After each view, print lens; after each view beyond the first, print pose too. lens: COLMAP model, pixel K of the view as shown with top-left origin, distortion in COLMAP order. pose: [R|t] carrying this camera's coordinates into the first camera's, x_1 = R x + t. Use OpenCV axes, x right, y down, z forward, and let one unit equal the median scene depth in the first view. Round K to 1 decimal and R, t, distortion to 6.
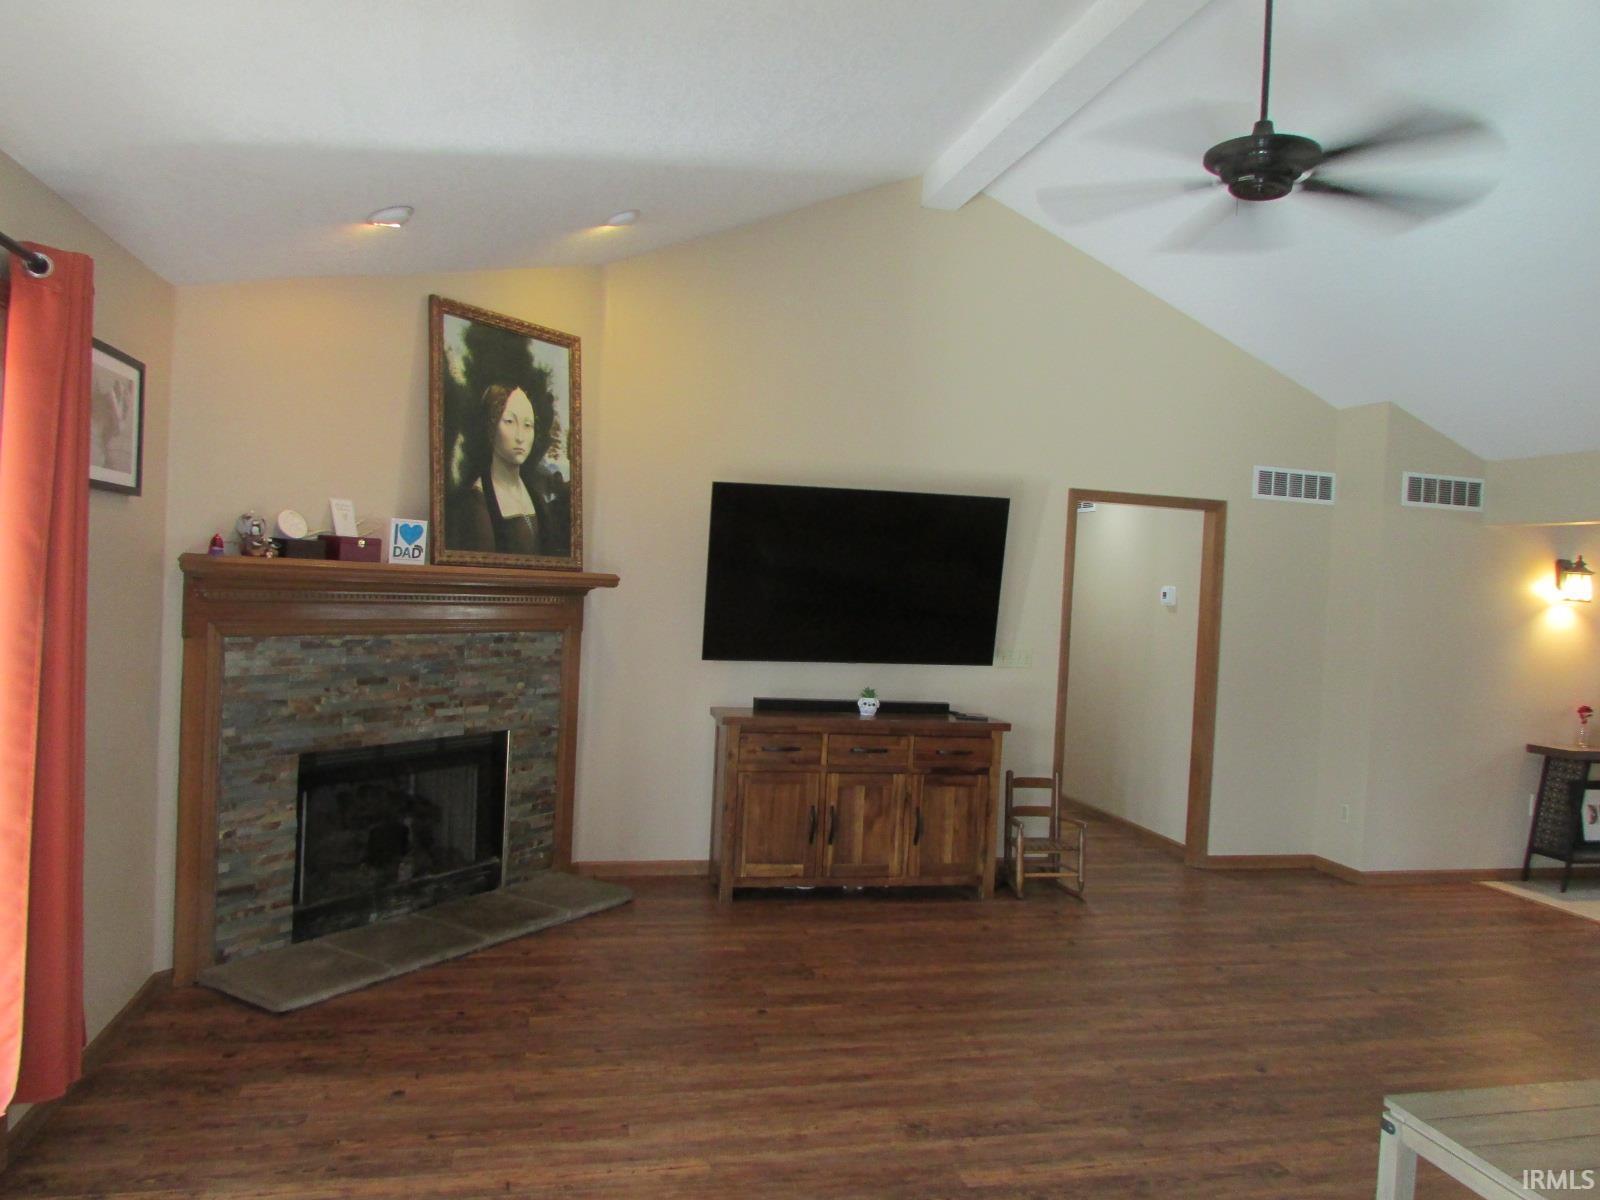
lens RADIAL K [[1146.1, 0, 812.7], [0, 1146.1, 604.5], [0, 0, 1]] dist [-0.004223, 0.002555]
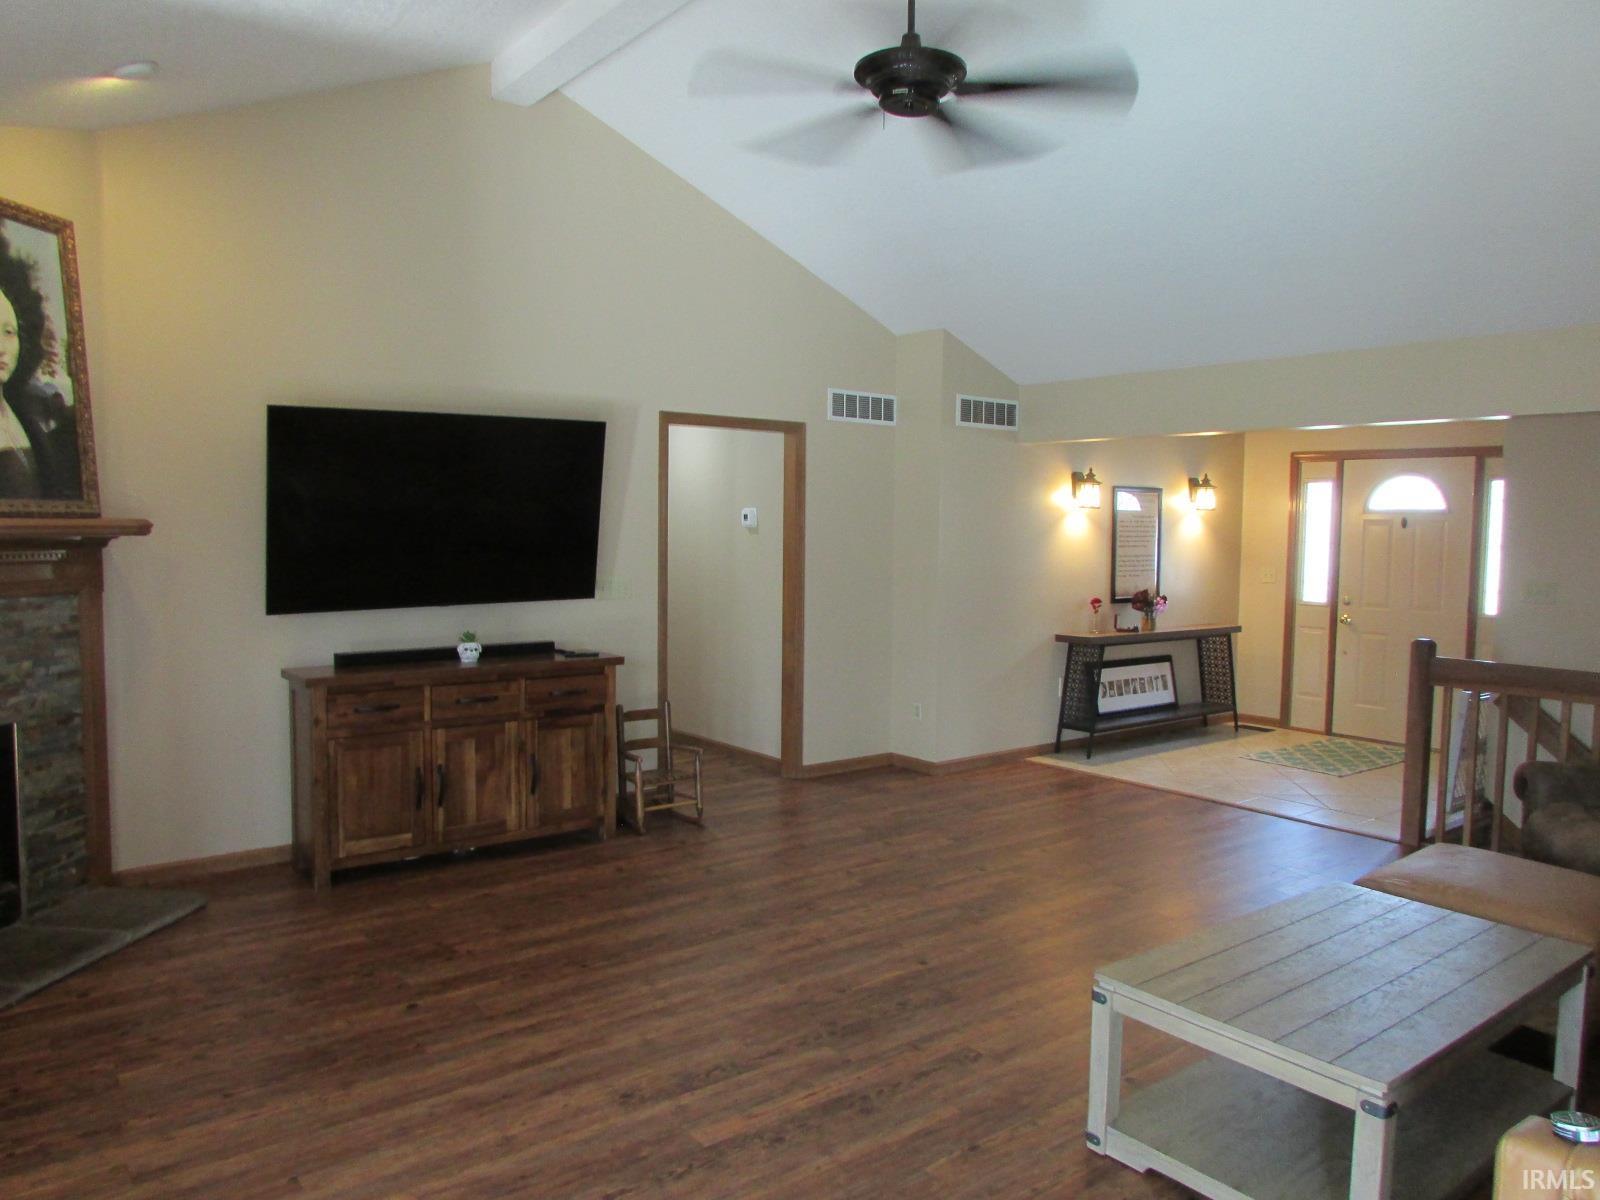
lens RADIAL K [[1146.1, 0, 793.6], [0, 1146.1, 600.9], [0, 0, 1]] dist [-0.004223, 0.002555]
pose [[0.916379, -0.070089, 0.394127, -0.076147], [0.046783, 0.996557, 0.068446, -0.002543], [-0.397568, -0.044285, 0.916504, 0.064835]]
